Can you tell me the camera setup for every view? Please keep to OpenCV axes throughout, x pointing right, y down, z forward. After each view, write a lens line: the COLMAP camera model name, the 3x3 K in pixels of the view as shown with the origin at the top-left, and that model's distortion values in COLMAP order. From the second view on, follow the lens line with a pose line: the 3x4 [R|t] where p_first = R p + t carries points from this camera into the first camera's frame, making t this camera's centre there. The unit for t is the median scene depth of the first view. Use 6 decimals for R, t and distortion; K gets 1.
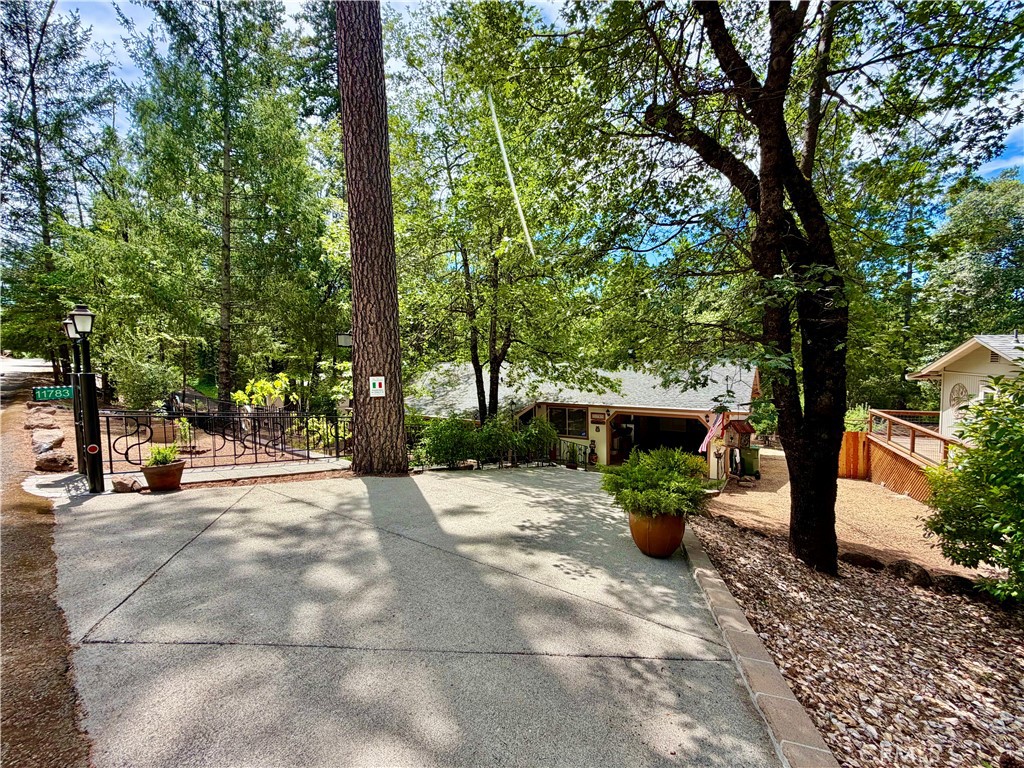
lens RADIAL K [[407.8, 0, 512.0], [0, 407.8, 384.0], [0, 0, 1]] dist [0.005197, -0.000611]
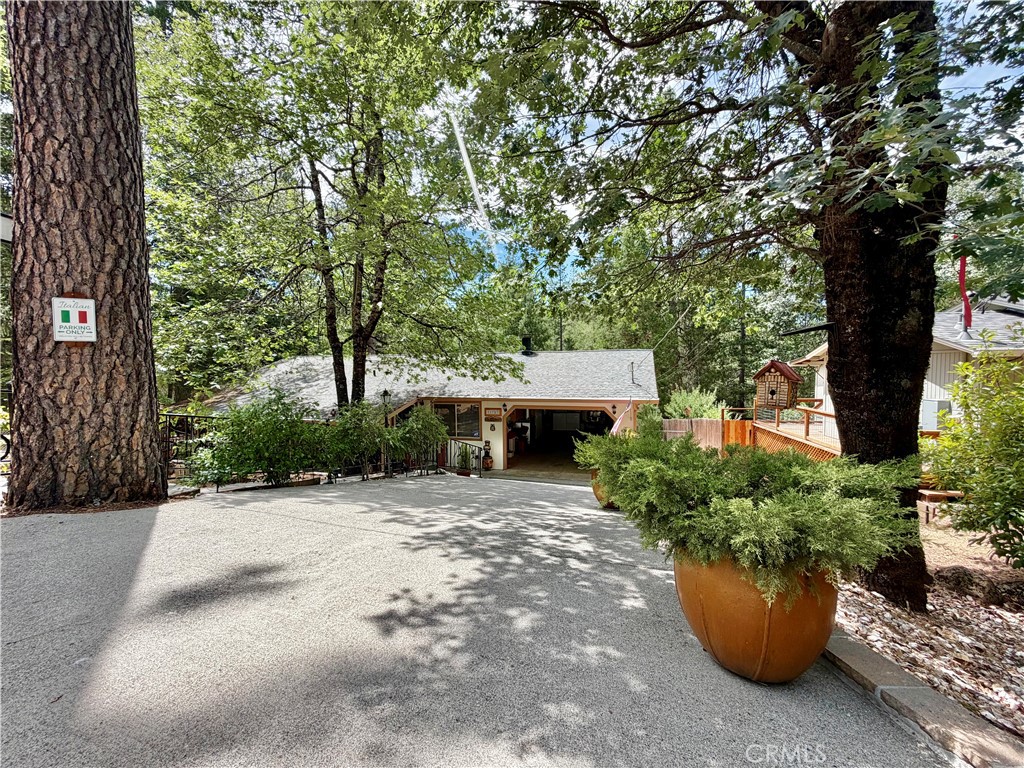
lens RADIAL K [[407.8, 0, 512.0], [0, 407.8, 384.0], [0, 0, 1]] dist [0.005197, -0.000611]
pose [[0.958545, -0.000874, 0.284940, 0.018329], [0.008557, 0.999633, -0.025717, 0.094399], [-0.284813, 0.027089, 0.958200, 0.395032]]
